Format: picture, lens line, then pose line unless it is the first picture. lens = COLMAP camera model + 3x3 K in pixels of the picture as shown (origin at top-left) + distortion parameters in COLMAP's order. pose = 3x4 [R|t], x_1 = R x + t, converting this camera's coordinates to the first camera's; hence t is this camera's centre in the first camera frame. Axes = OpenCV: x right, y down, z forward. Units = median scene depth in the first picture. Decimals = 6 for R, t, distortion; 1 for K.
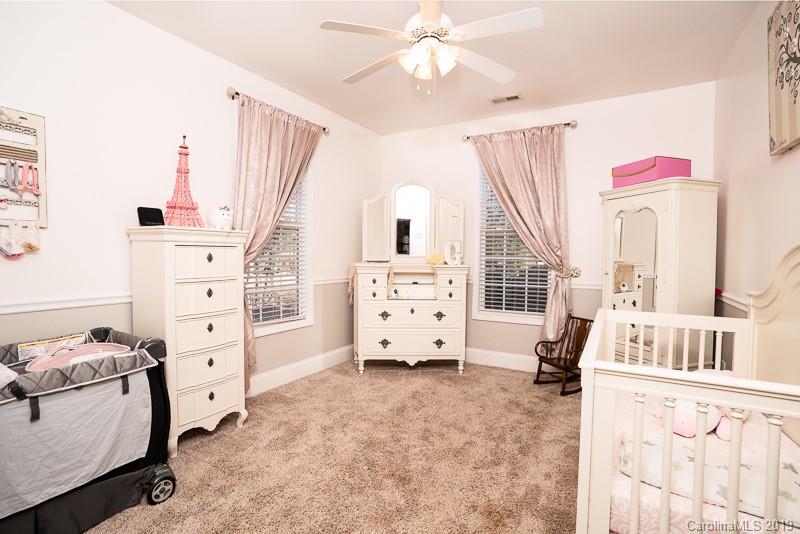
lens RADIAL K [[391.3, 0, 396.7], [0, 391.3, 269.7], [0, 0, 1]] dist [-0.023061, 0.001148]
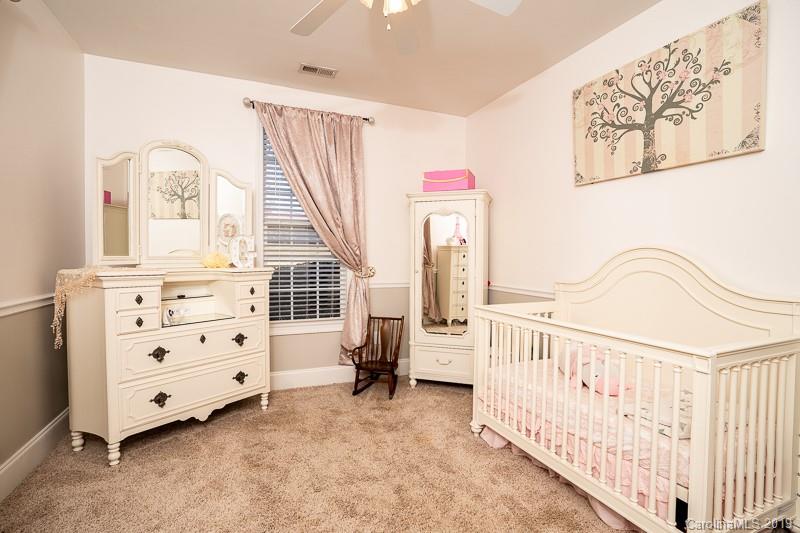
lens RADIAL K [[391.3, 0, 396.7], [0, 391.3, 269.2], [0, 0, 1]] dist [-0.023061, 0.001148]
pose [[0.600233, -0.030283, 0.799252, -0.286702], [0.035352, 0.999311, 0.011314, -0.008339], [-0.799043, 0.021465, 0.600890, 0.341610]]
